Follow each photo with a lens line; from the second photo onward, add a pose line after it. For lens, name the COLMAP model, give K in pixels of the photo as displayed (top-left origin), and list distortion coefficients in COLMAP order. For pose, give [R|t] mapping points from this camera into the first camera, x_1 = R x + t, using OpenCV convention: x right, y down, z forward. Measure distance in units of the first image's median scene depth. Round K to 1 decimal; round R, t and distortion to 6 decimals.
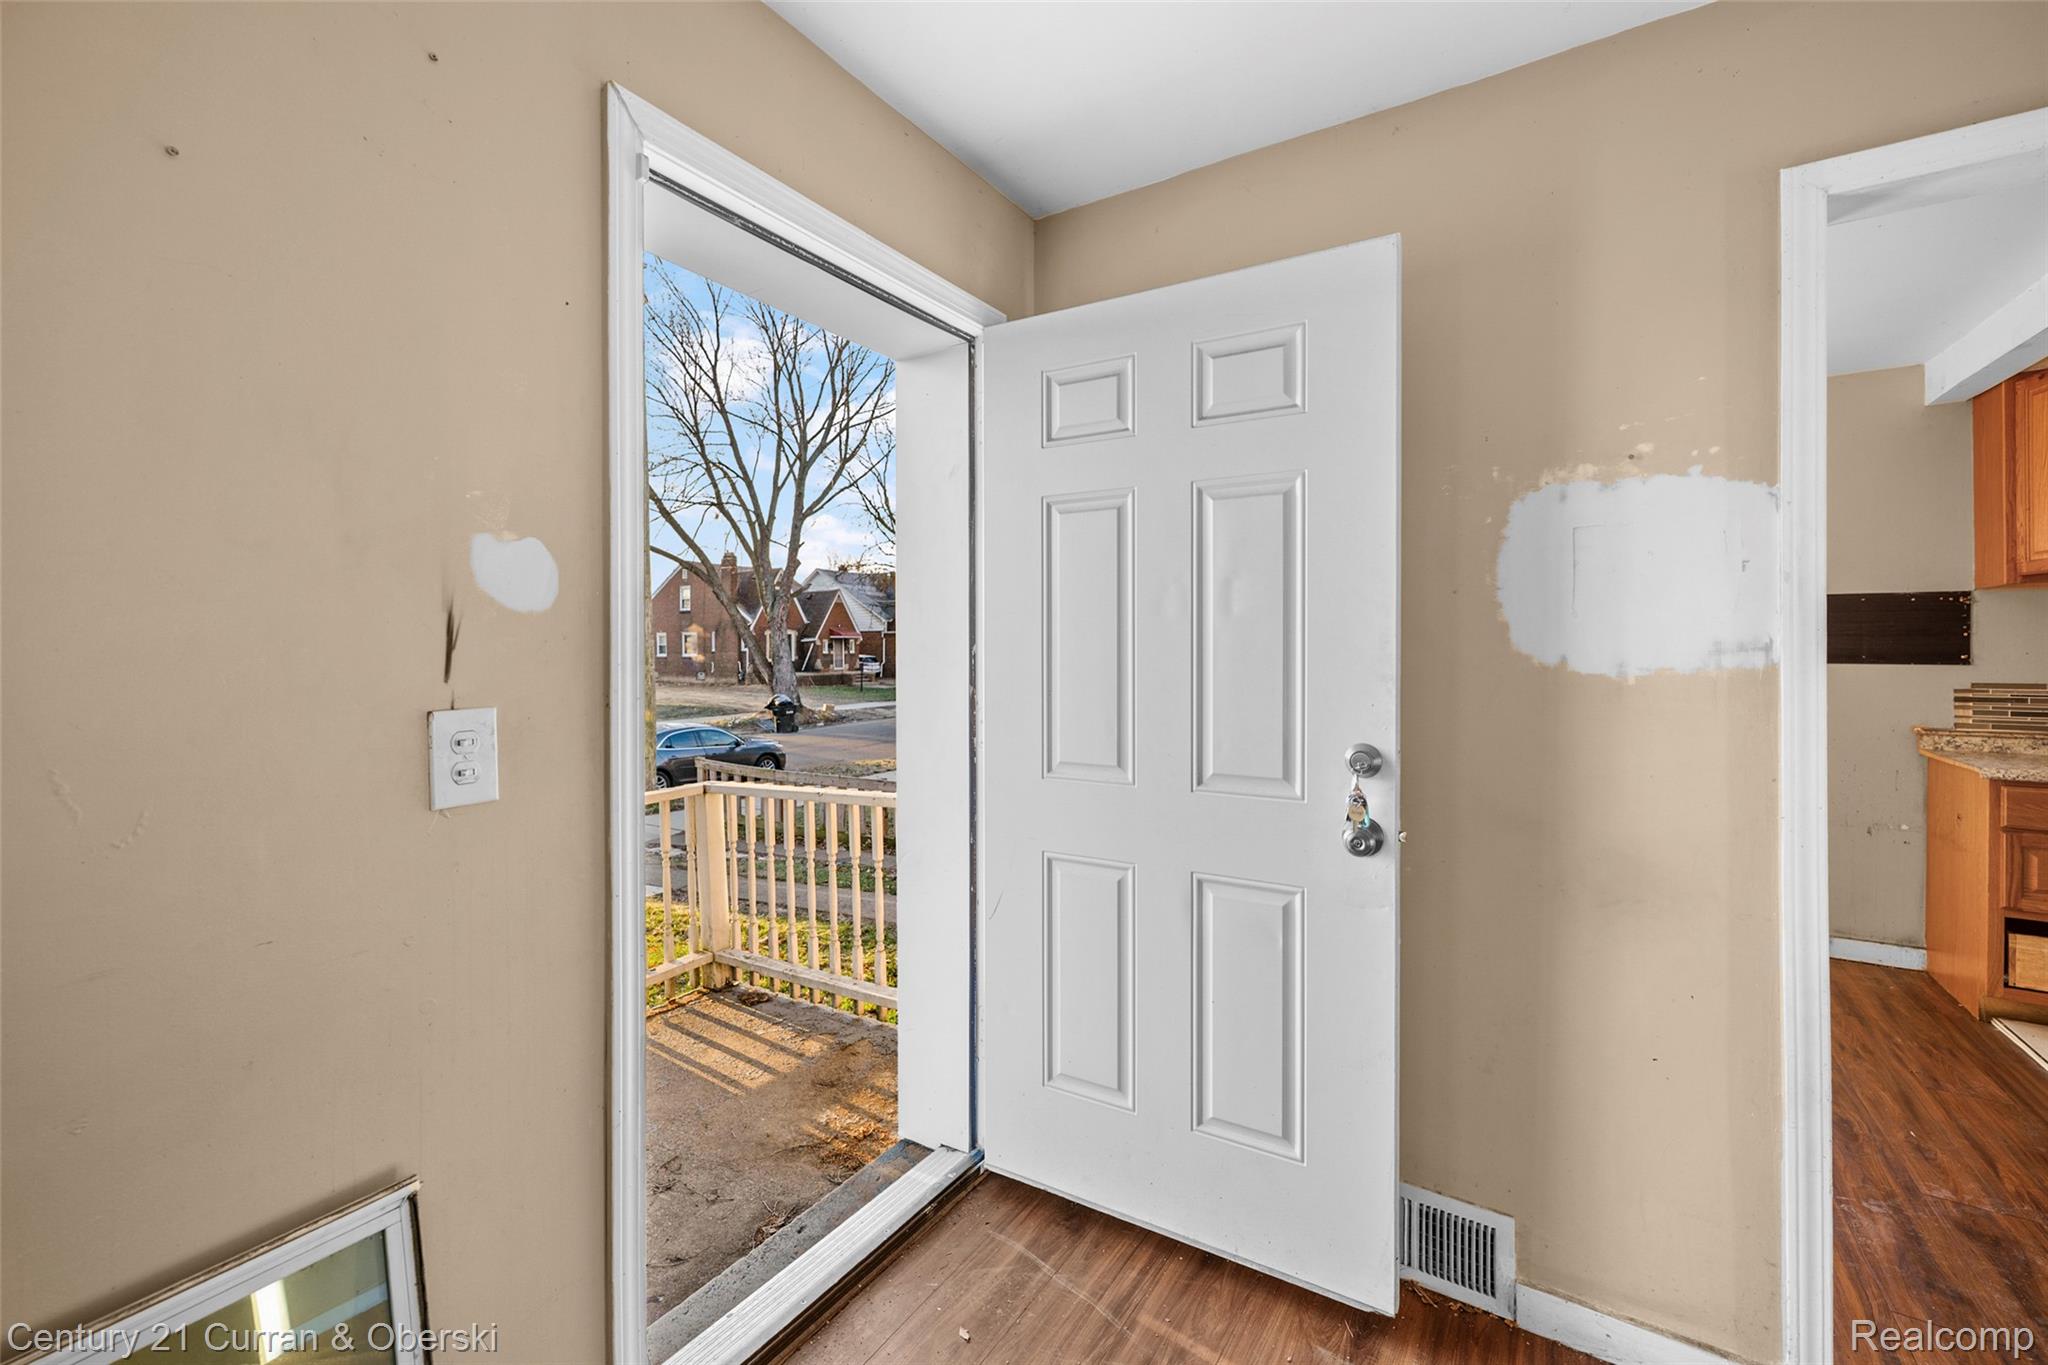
lens RADIAL K [[823.4, 0, 1018.0], [0, 823.4, 655.5], [0, 0, 1]] dist [0.001799, -0.000380]
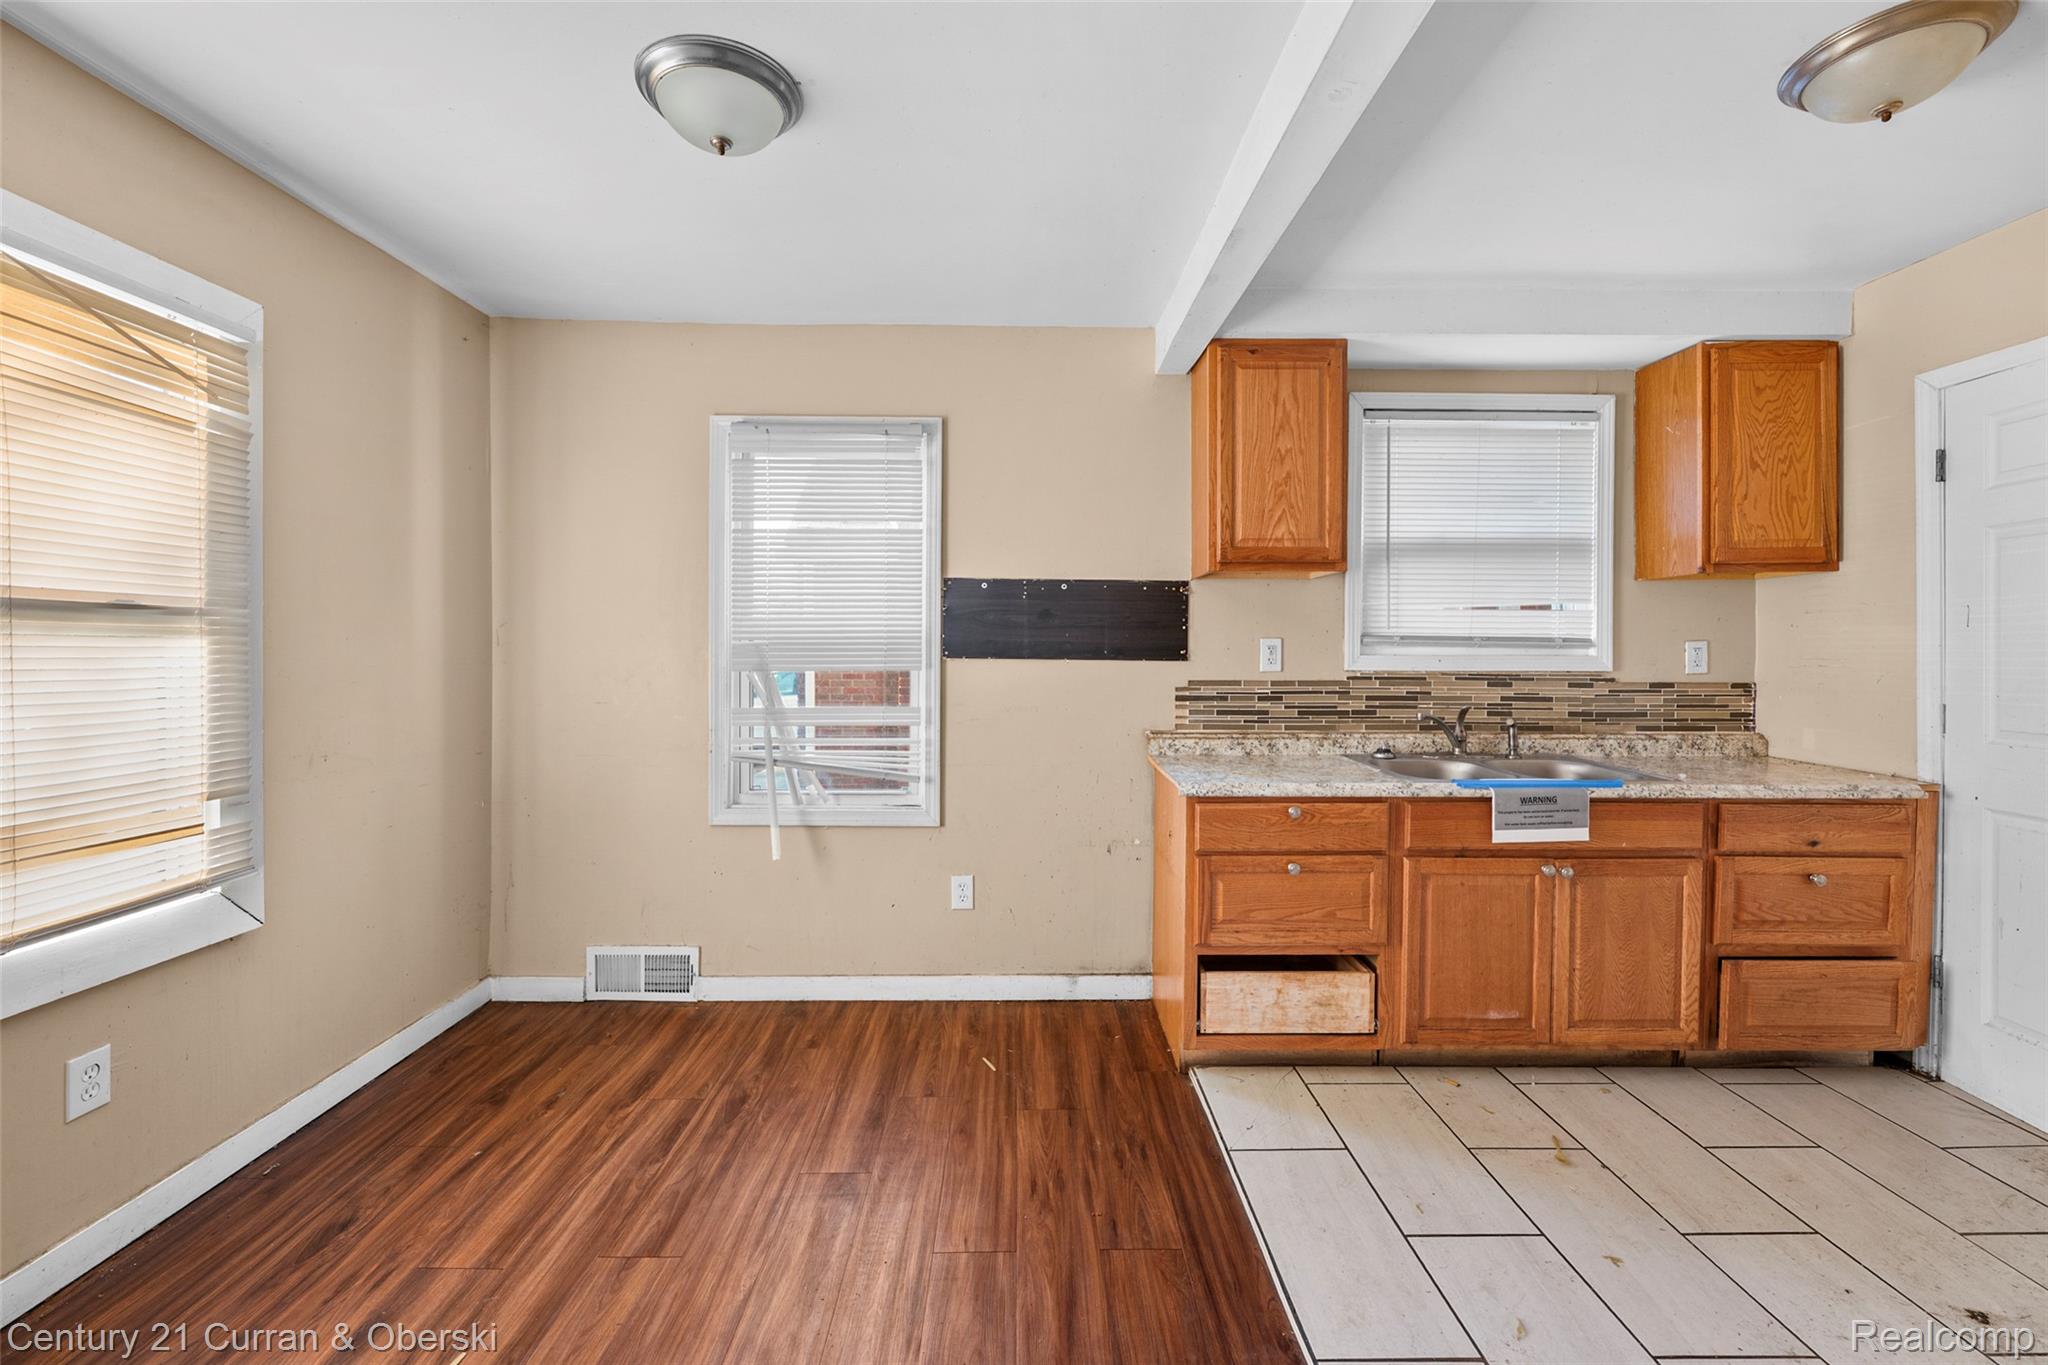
lens RADIAL K [[823.4, 0, 1027.4], [0, 823.4, 663.9], [0, 0, 1]] dist [0.001799, -0.000380]
pose [[0.827884, -0.009444, 0.560820, 0.492697], [-0.000705, 0.999840, 0.017878, -0.001560], [-0.560899, -0.015196, 0.827745, 0.339653]]
